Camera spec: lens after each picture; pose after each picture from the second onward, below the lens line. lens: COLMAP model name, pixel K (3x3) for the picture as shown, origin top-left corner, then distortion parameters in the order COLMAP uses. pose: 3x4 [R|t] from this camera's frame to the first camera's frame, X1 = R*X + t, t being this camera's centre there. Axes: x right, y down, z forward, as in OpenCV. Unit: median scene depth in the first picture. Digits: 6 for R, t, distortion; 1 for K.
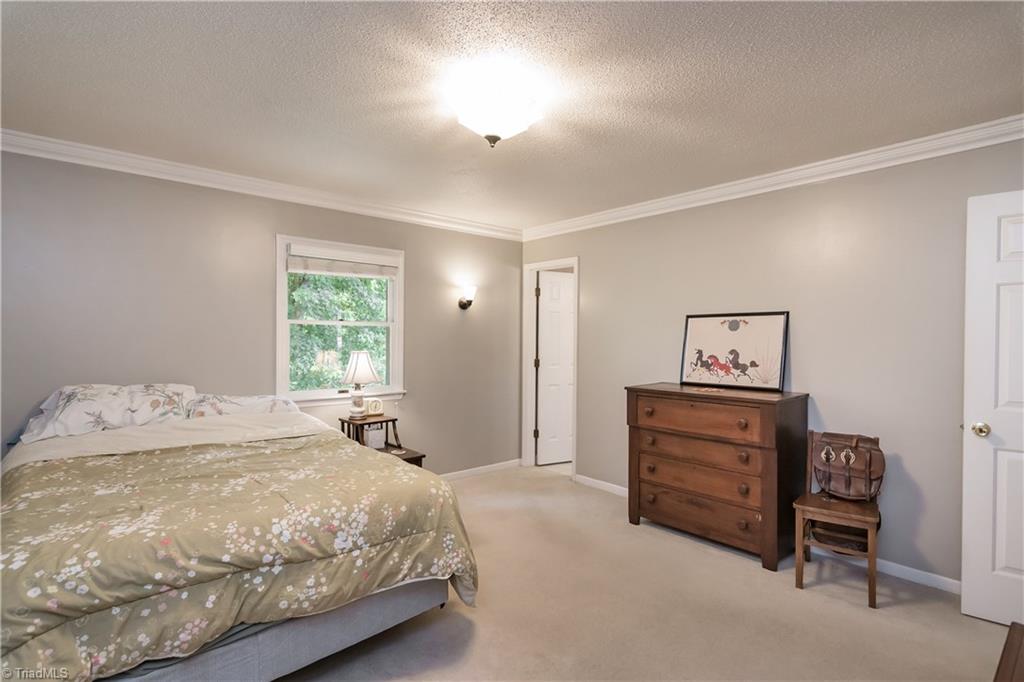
lens RADIAL K [[508.8, 0, 512.0], [0, 508.8, 341.0], [0, 0, 1]] dist [-0.001171, 0.000080]
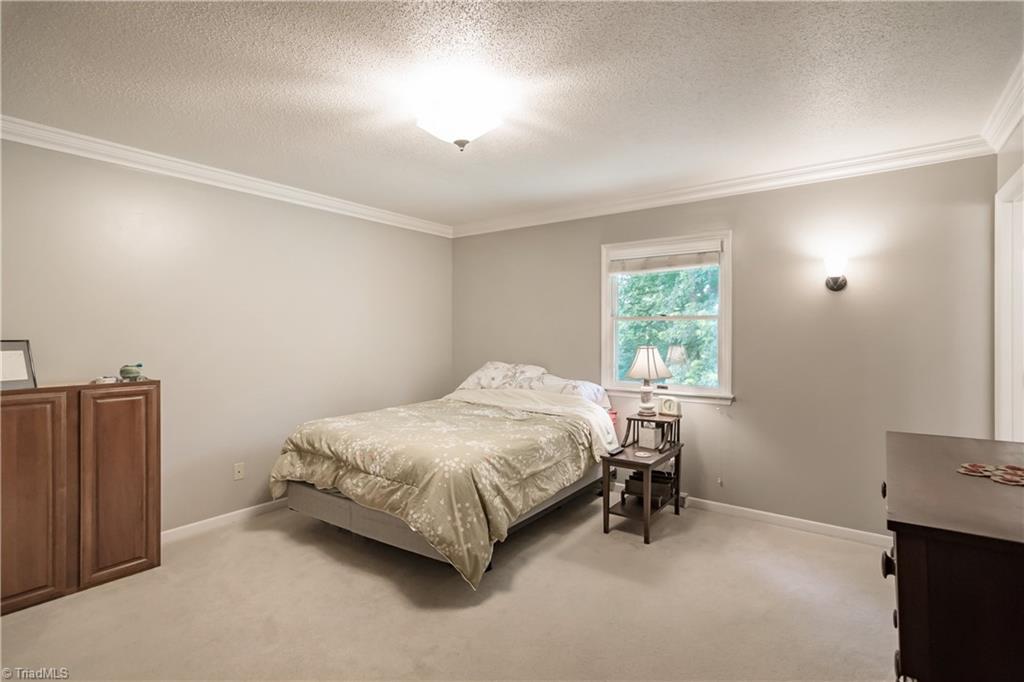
lens RADIAL K [[491.8, 0, 509.9], [0, 491.8, 342.1], [0, 0, 1]] dist [0.003669, 0.001762]
pose [[0.212500, 0.010431, -0.977105, 1.106959], [-0.003948, 0.999944, 0.009816, 0.004662], [0.977153, 0.001772, 0.212529, 1.011791]]
